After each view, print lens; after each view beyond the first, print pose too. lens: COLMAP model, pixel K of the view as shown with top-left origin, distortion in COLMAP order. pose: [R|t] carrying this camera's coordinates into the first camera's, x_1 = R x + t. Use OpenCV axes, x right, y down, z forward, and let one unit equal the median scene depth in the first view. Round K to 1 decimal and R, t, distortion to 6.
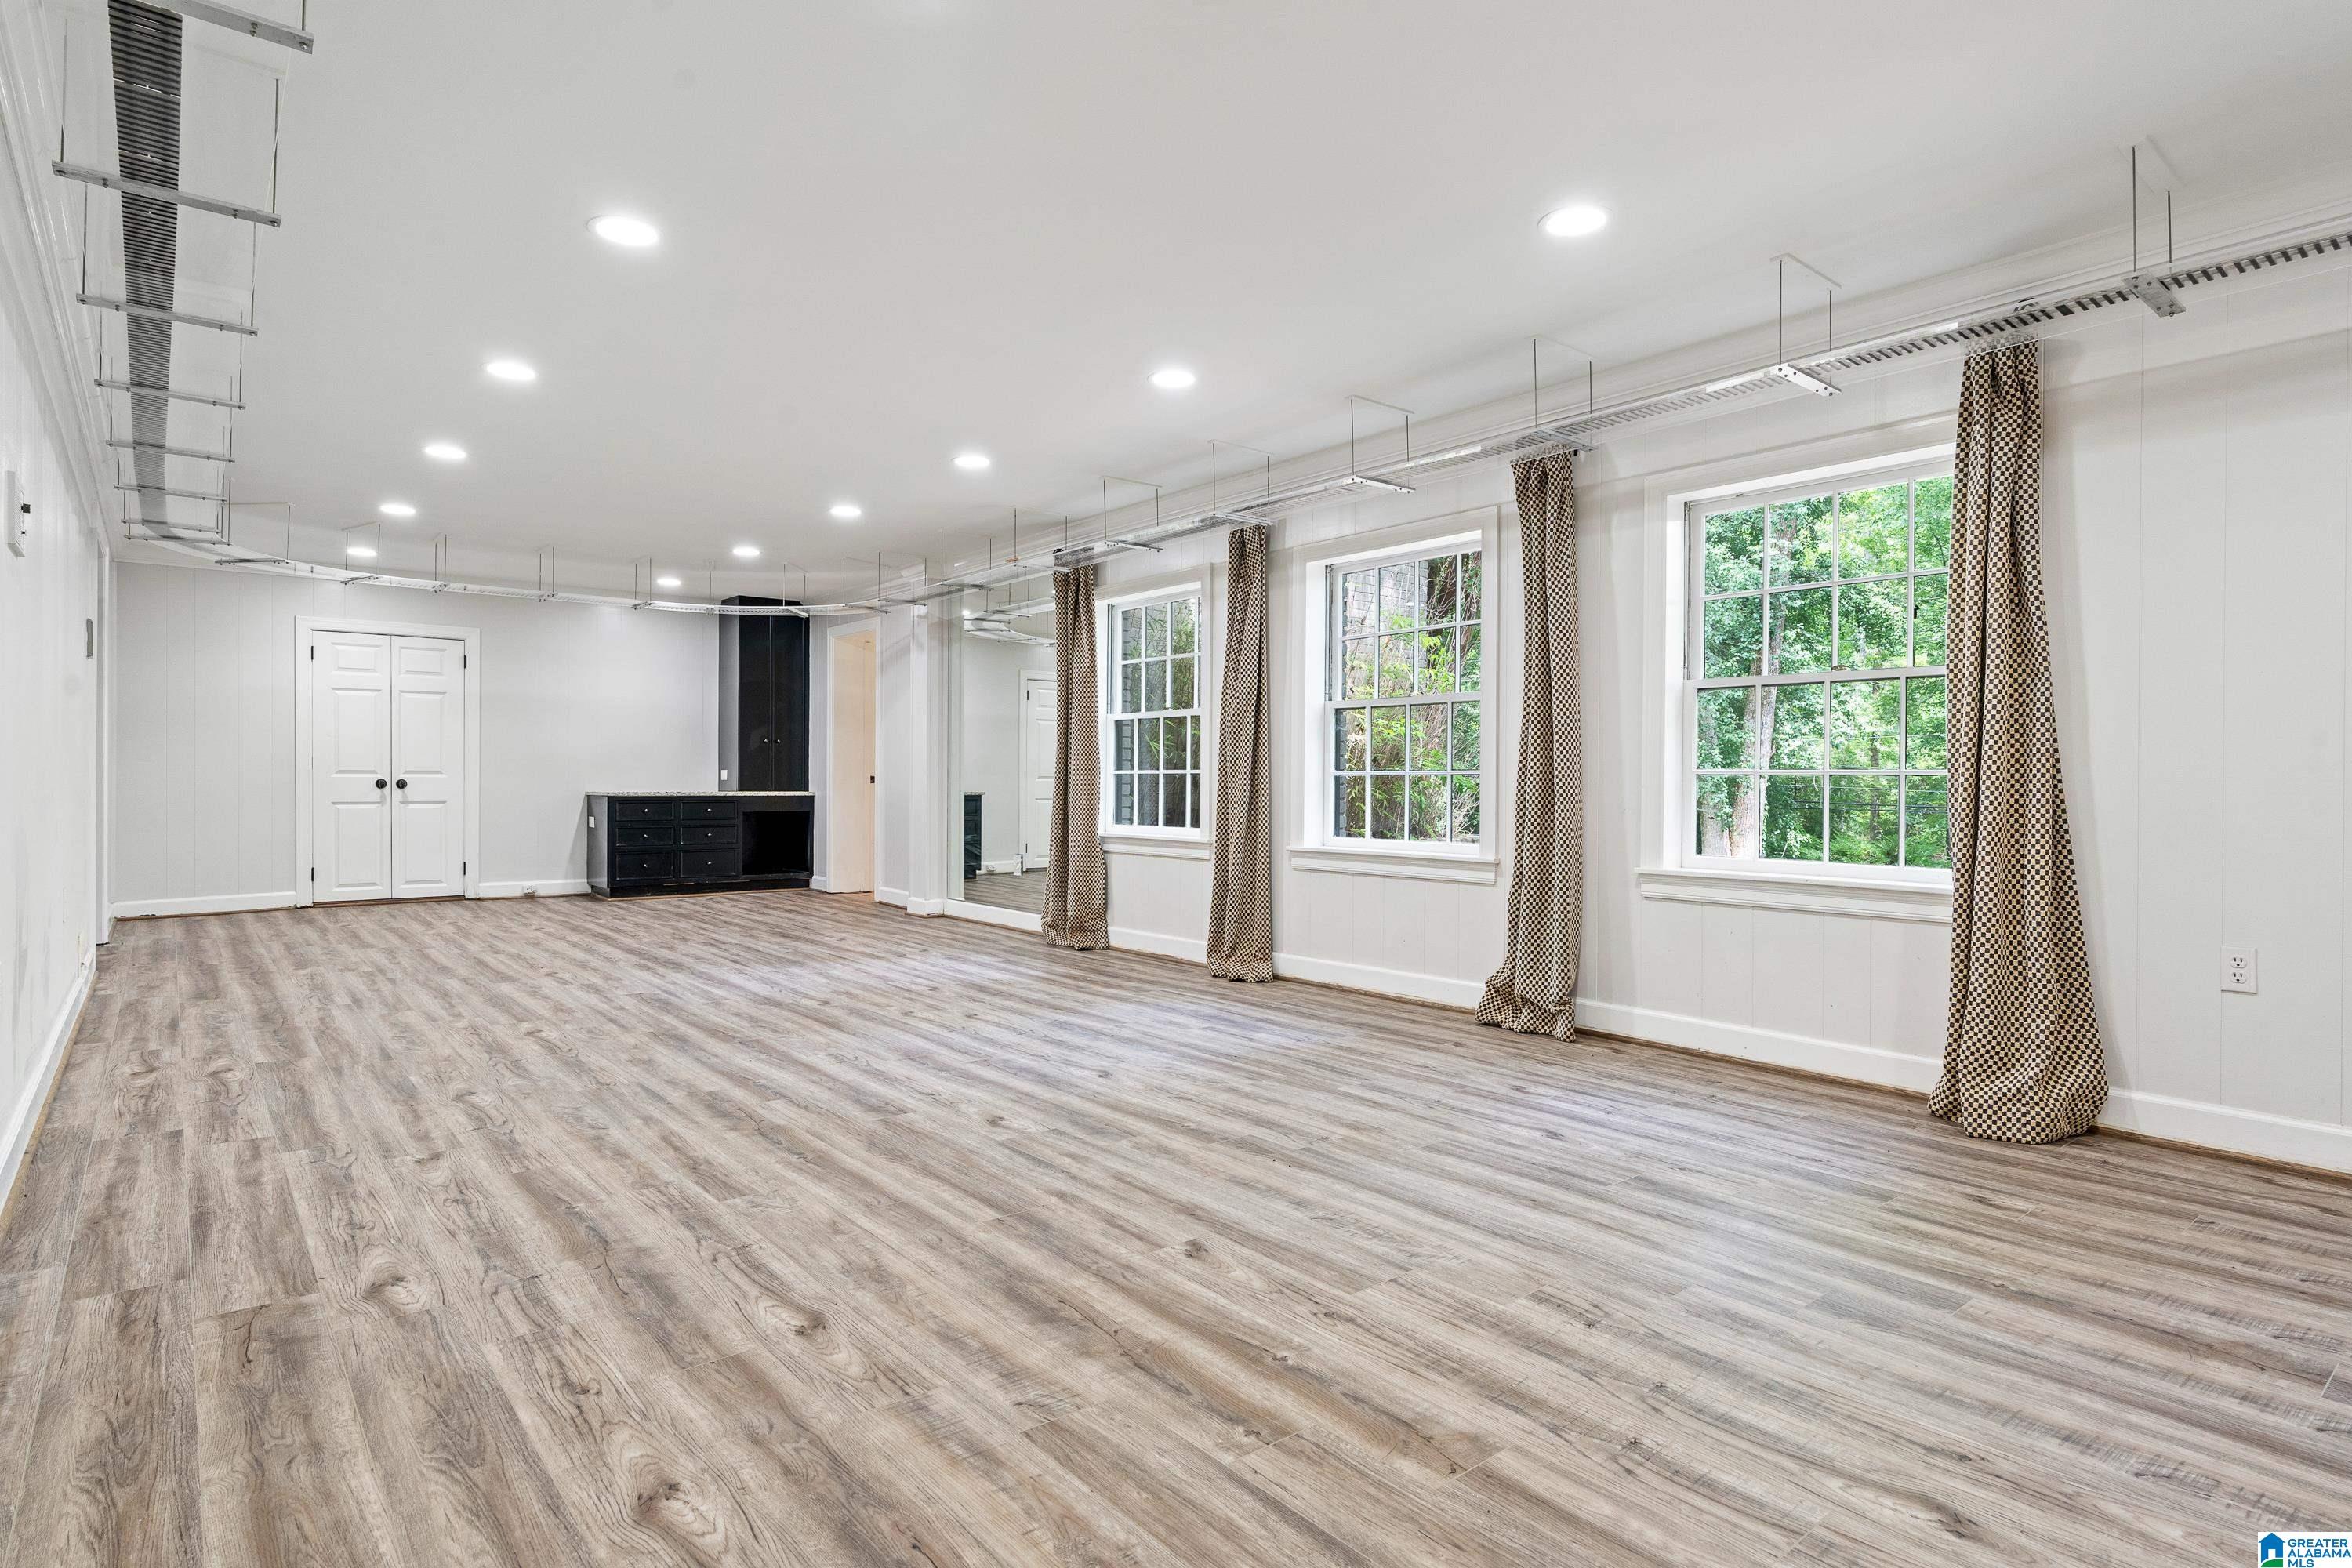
lens RADIAL K [[1229.3, 0, 1175.1], [0, 1229.3, 782.4], [0, 0, 1]] dist [-0.001568, 0.001659]
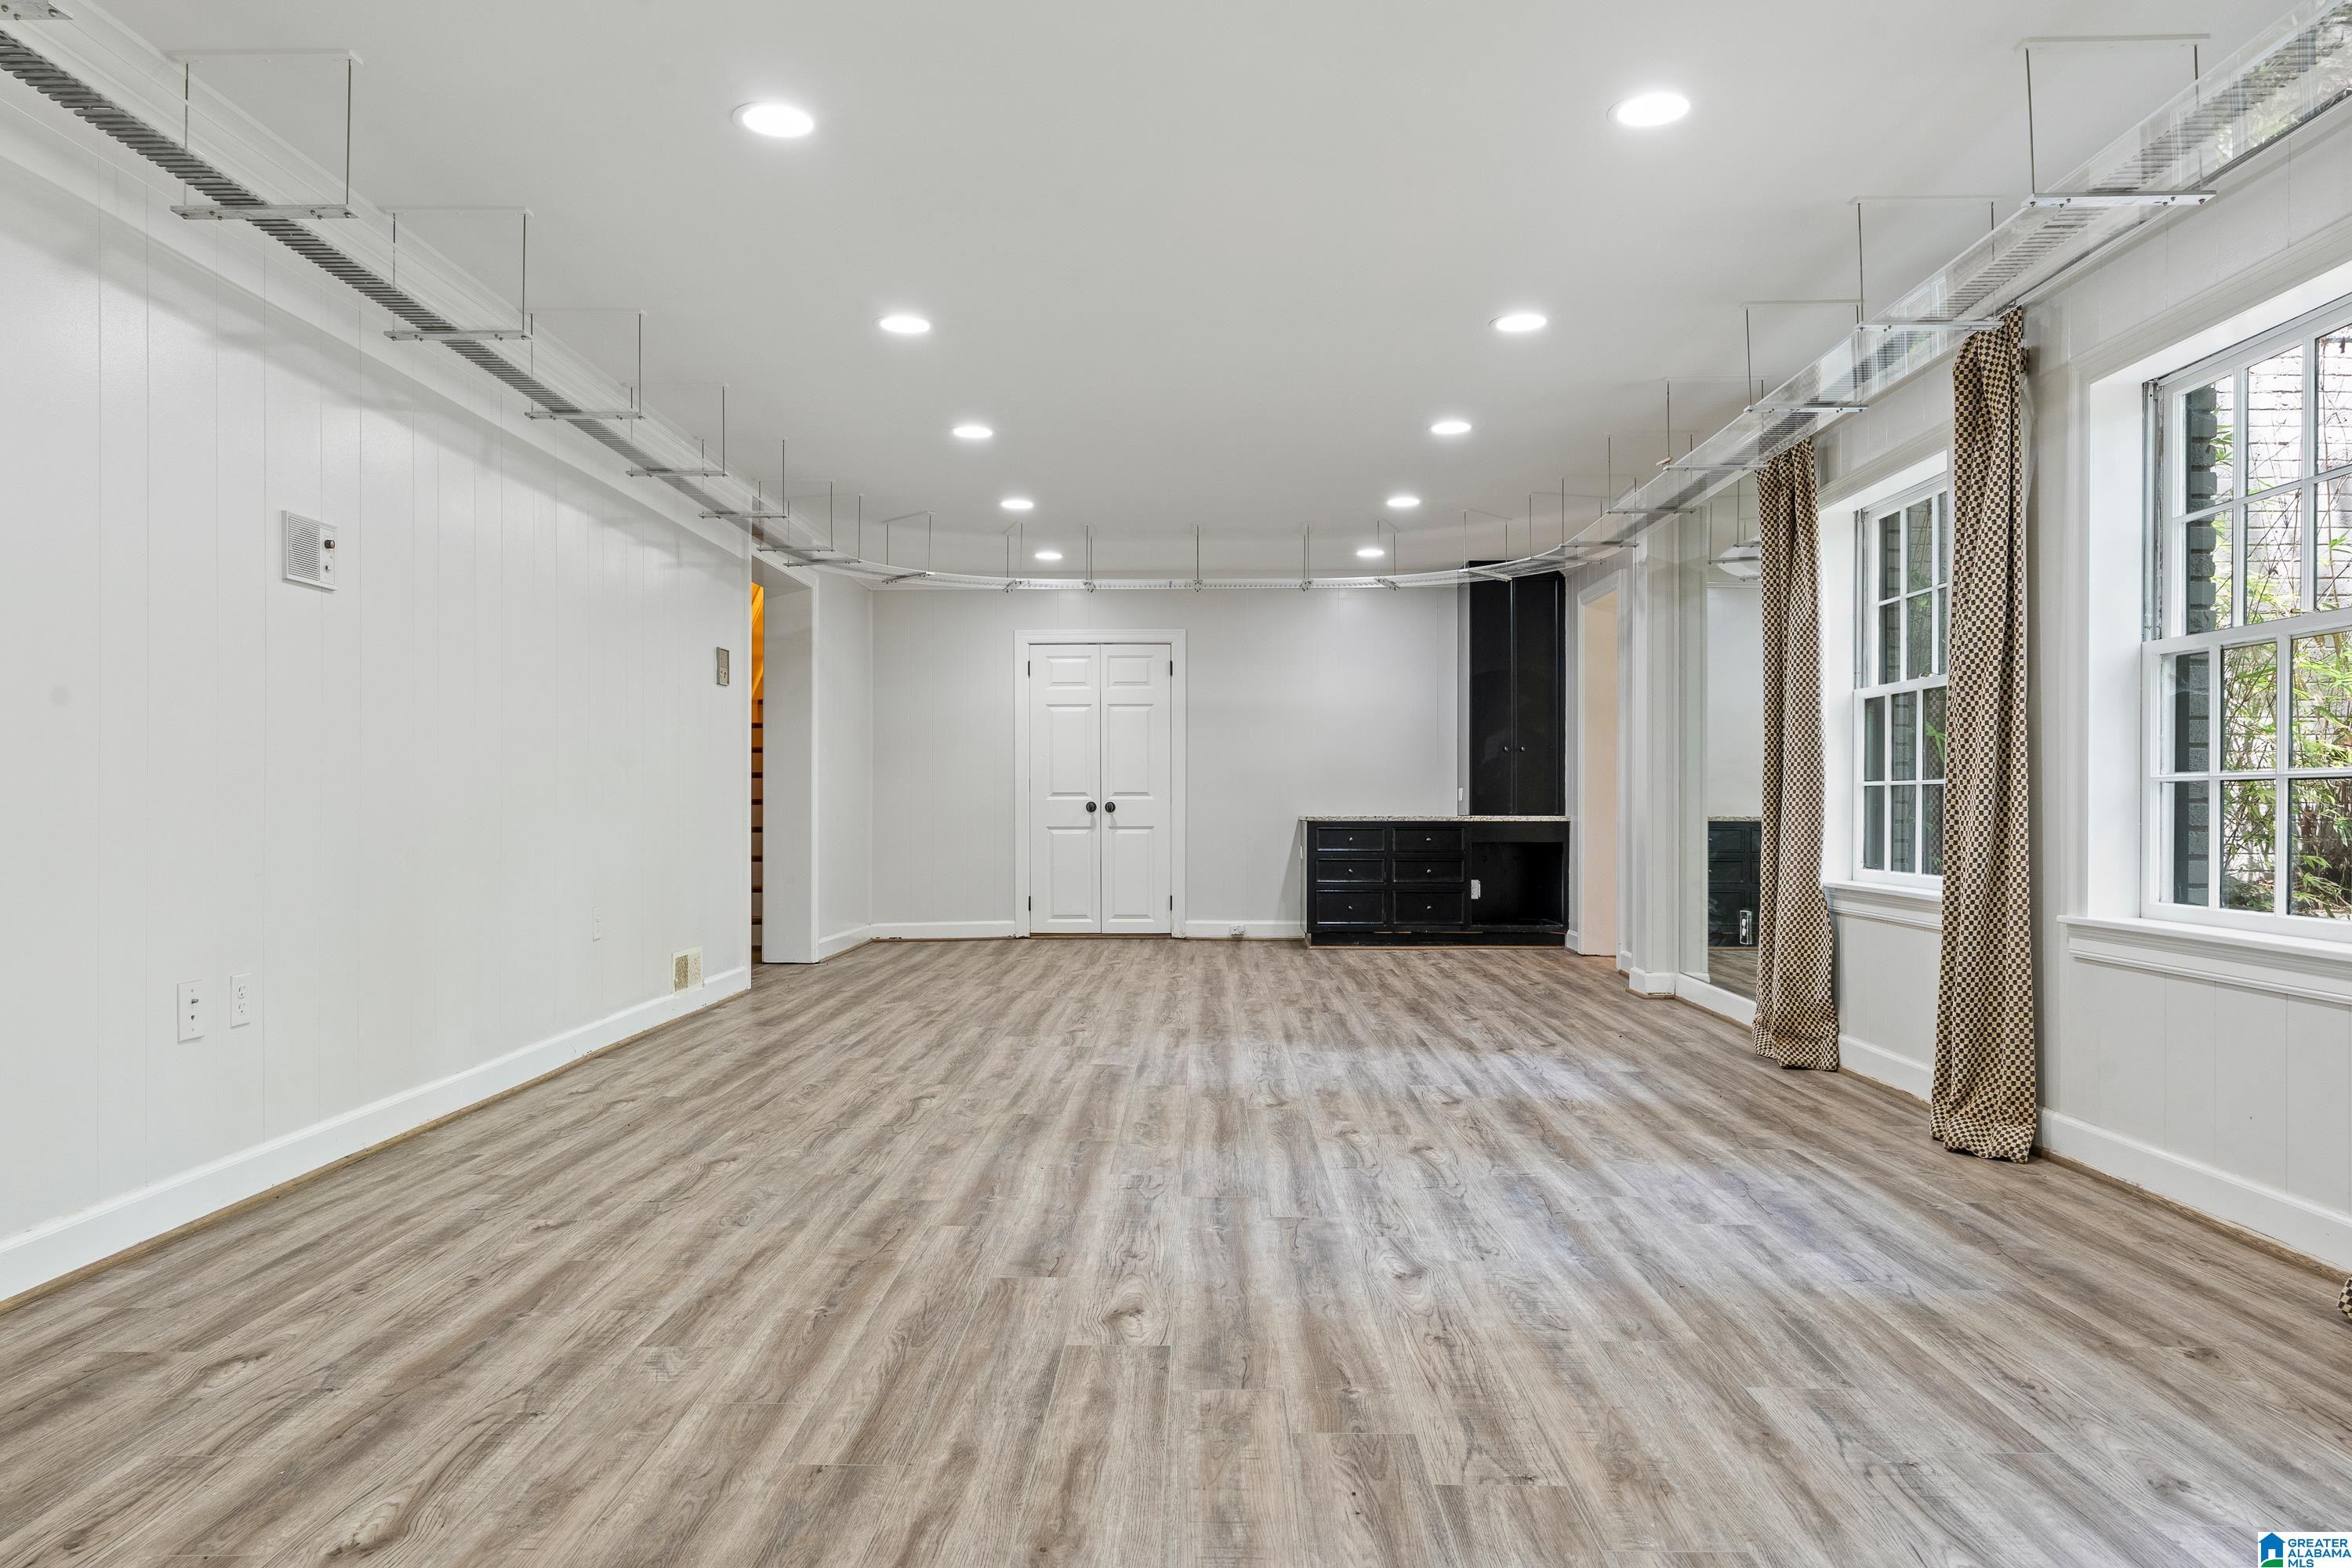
lens RADIAL K [[1580.1, 0, 1177.7], [0, 1580.1, 791.4], [0, 0, 1]] dist [0.003856, -0.000024]
pose [[0.761003, -0.010278, -0.648666, 0.427648], [0.004276, 0.999932, -0.010827, 0.006342], [0.648734, 0.005466, 0.760996, 0.379486]]
